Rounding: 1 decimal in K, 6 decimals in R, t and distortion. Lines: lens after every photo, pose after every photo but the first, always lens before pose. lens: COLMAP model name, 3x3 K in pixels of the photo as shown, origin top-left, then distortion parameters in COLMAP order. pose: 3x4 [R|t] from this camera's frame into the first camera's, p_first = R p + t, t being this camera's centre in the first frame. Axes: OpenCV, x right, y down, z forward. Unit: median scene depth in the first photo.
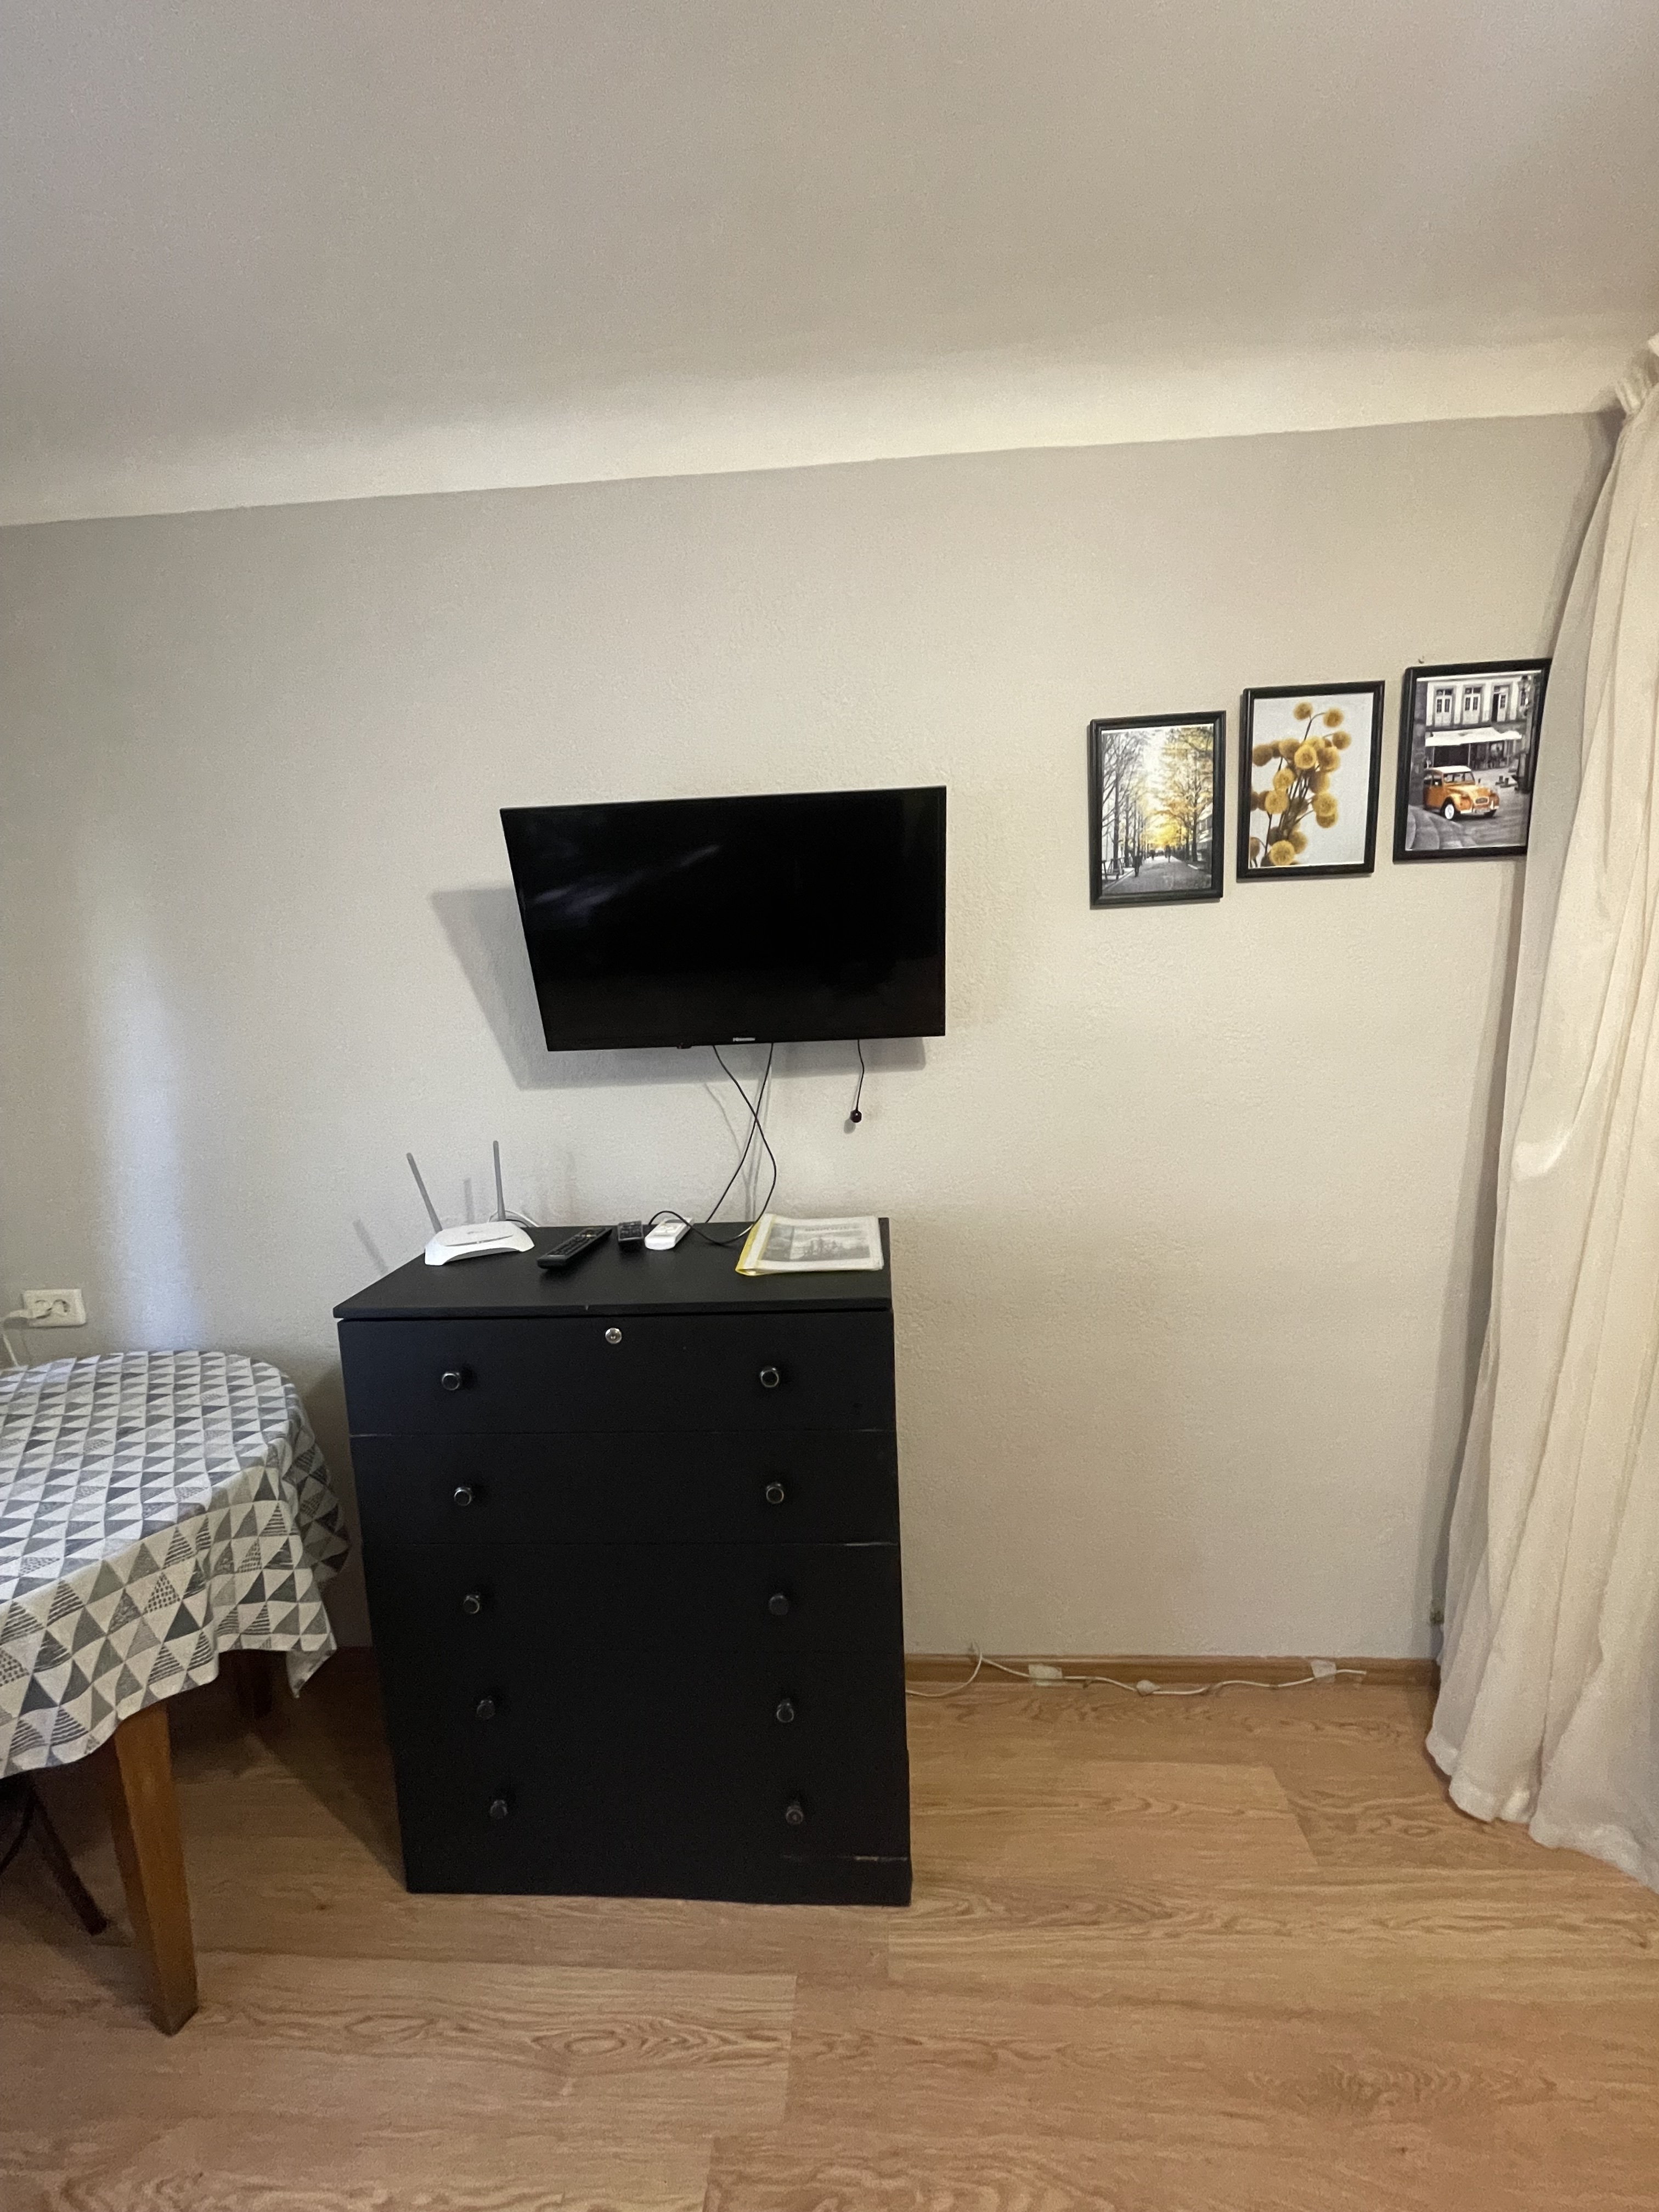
lens RADIAL K [[901.4, 0, 829.5], [0, 901.4, 1106.0], [0, 0, 1]] dist [-0.001549, -0.000360]
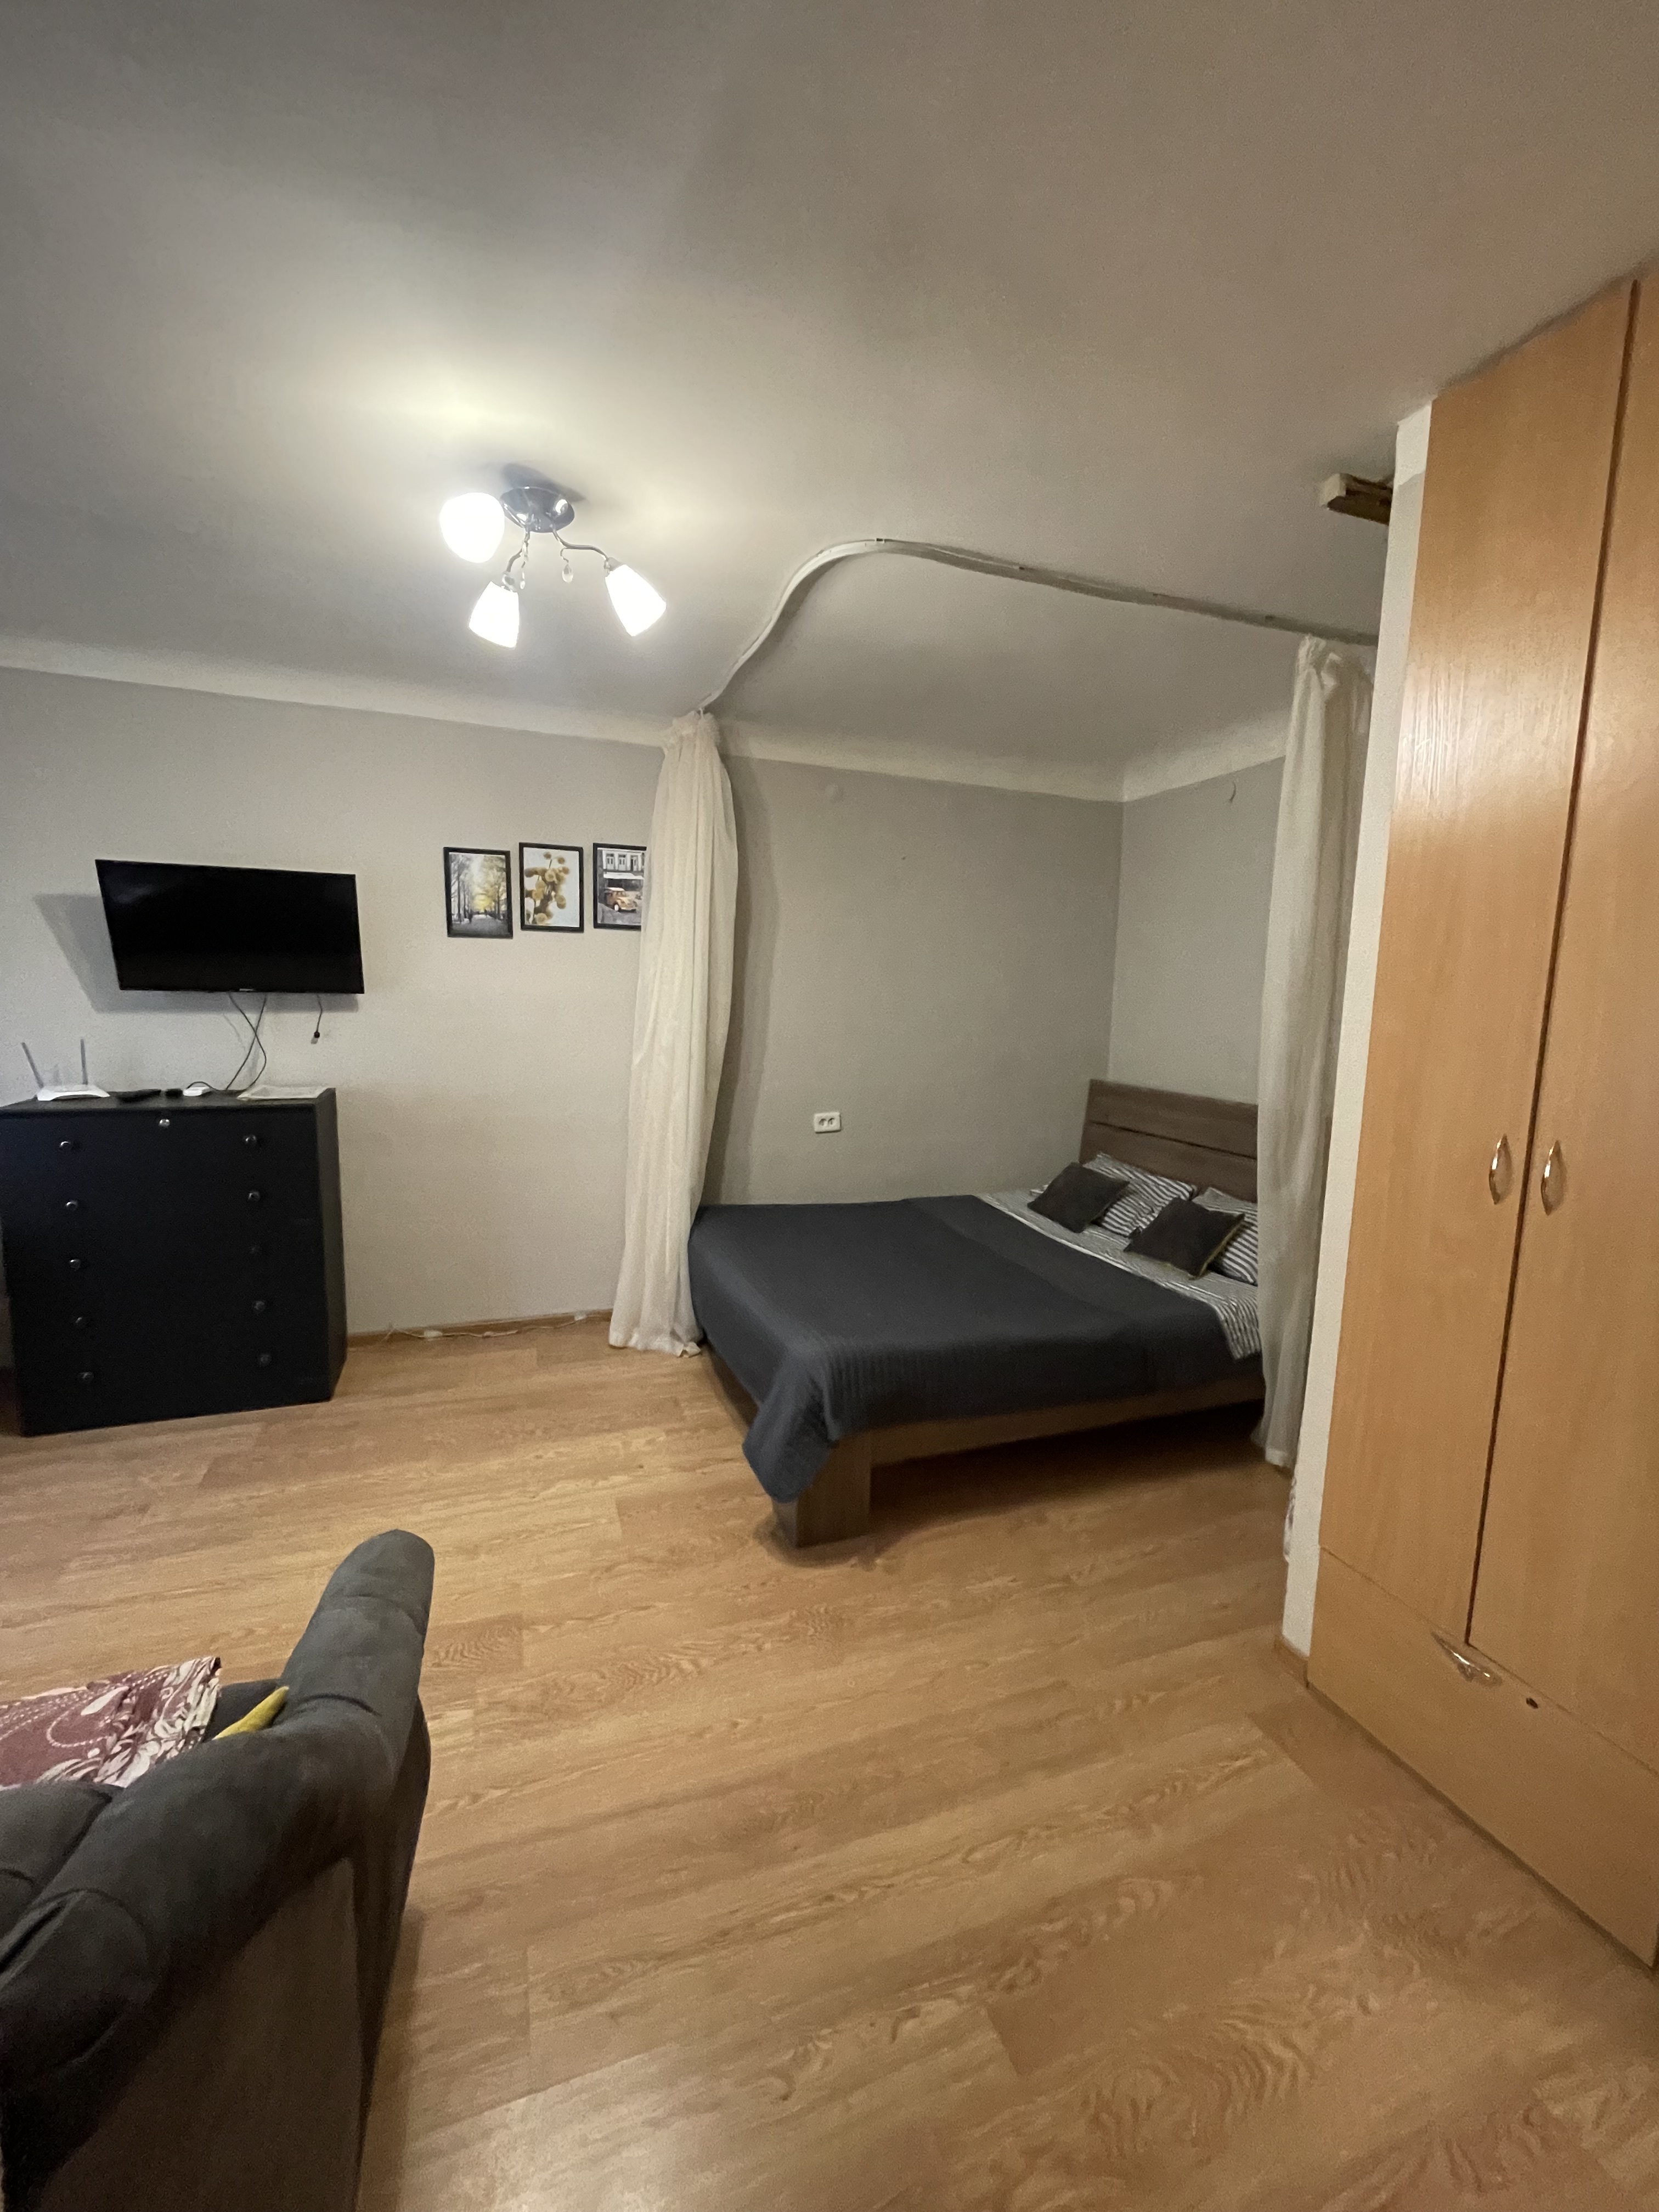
lens RADIAL K [[894.0, 0, 823.0], [0, 894.0, 1109.0], [0, 0, 1]] dist [-0.003158, -0.000084]
pose [[0.913438, 0.008248, 0.406894, 0.259180], [-0.004840, 0.999944, -0.009406, 0.195886], [-0.406949, 0.006622, 0.913427, -1.255208]]
